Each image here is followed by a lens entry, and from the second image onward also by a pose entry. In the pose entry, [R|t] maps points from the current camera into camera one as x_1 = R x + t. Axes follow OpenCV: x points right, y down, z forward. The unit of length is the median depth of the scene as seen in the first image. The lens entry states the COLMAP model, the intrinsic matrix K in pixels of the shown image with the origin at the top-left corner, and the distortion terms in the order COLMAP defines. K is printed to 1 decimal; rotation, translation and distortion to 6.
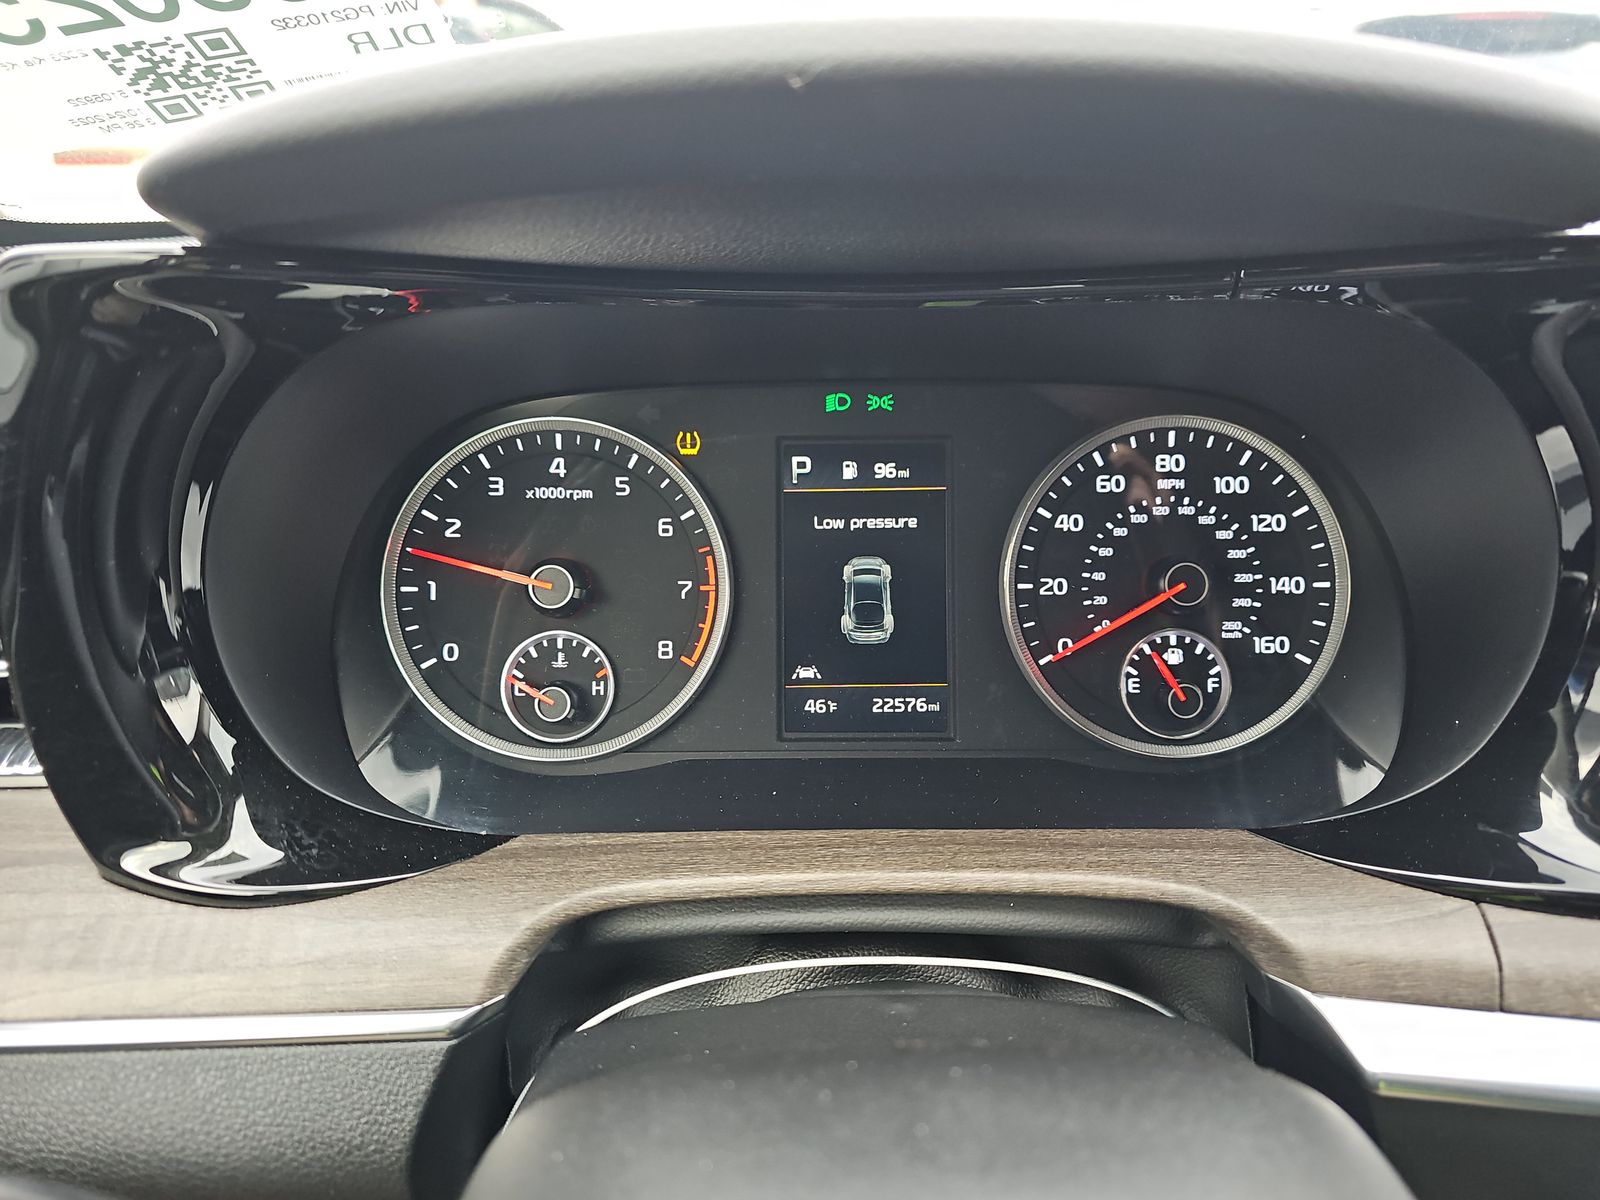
lens RADIAL K [[1081.4, 0, 800.0], [0, 1081.4, 600.0], [0, 0, 1]] dist [0.011437, -0.000732]
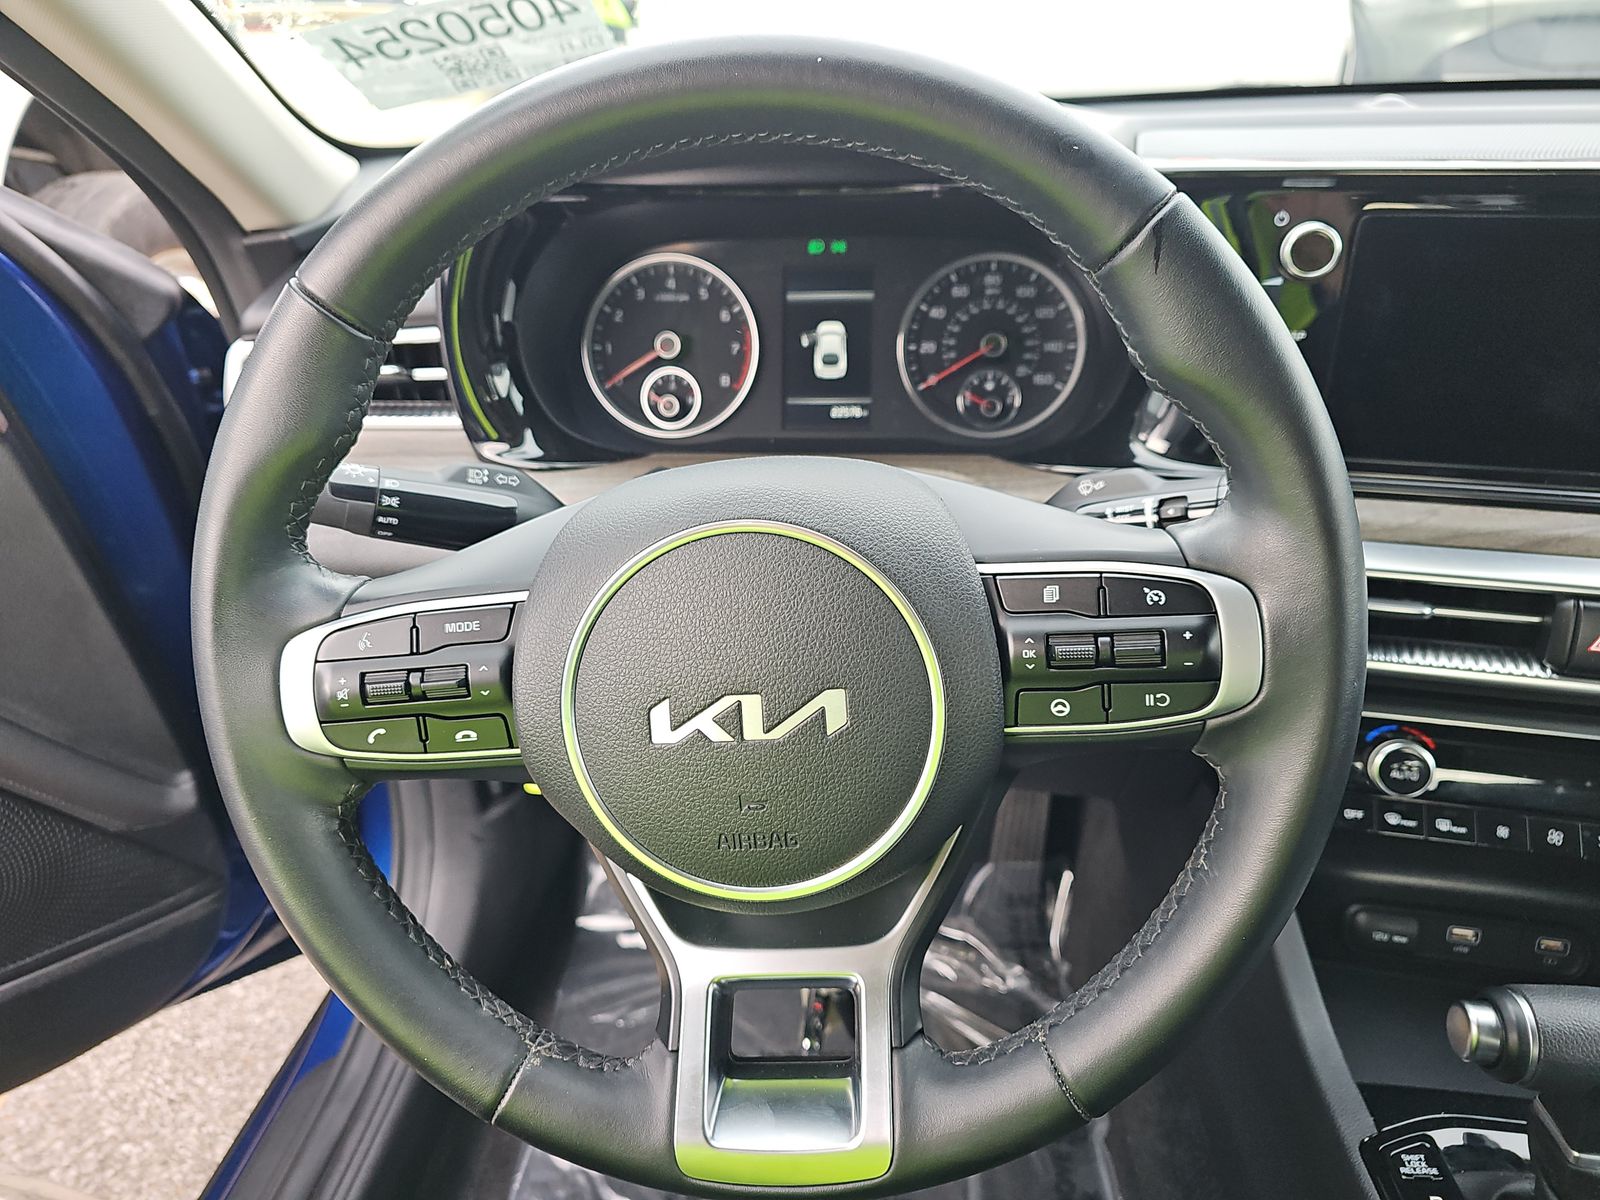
lens RADIAL K [[1081.4, 0, 800.0], [0, 1081.4, 600.0], [0, 0, 1]] dist [0.011437, -0.000732]
pose [[0.993299, 0.027207, -0.112325, 0.237686], [-0.012316, 0.991280, 0.131199, 0.180365], [0.114915, -0.128936, 0.984972, -0.950342]]
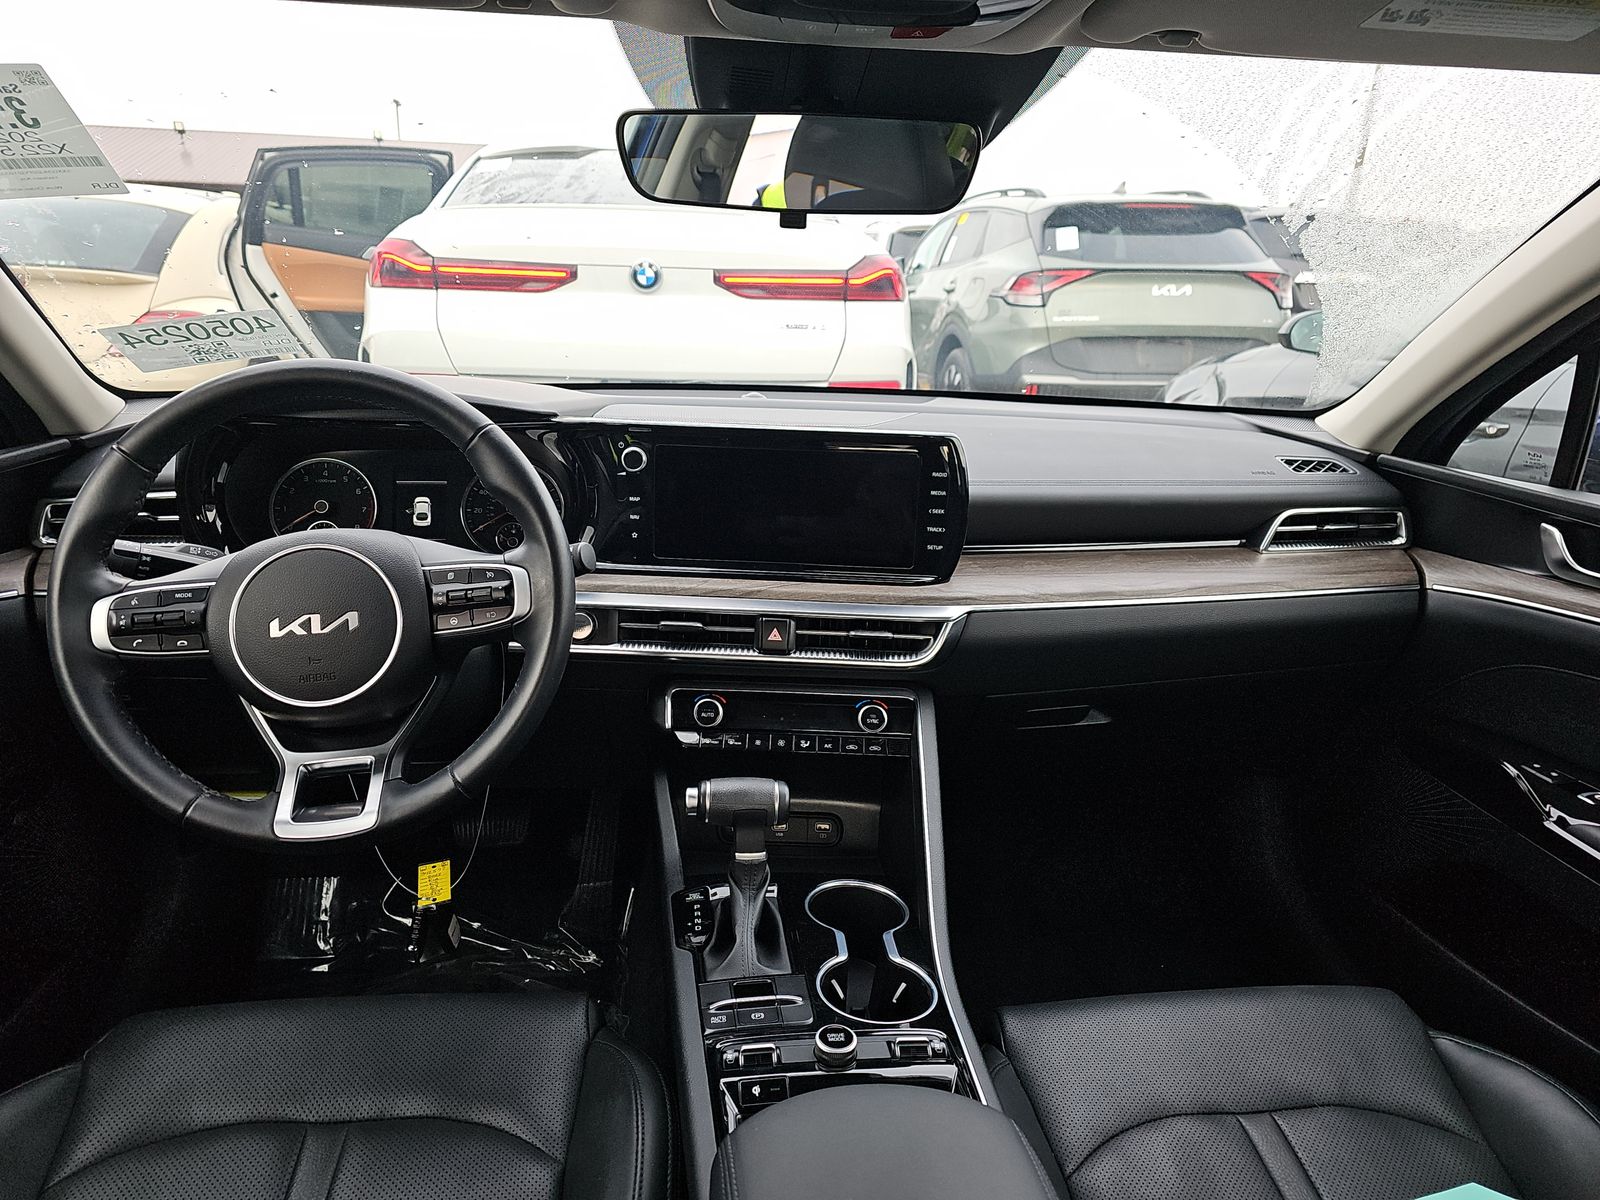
lens RADIAL K [[1081.4, 0, 800.0], [0, 1081.4, 600.0], [0, 0, 1]] dist [0.011437, -0.000732]
pose [[0.994228, -0.000977, 0.107284, 0.870920], [0.010519, 0.996028, -0.088415, 0.576948], [-0.106771, 0.089033, 0.990289, -2.427442]]
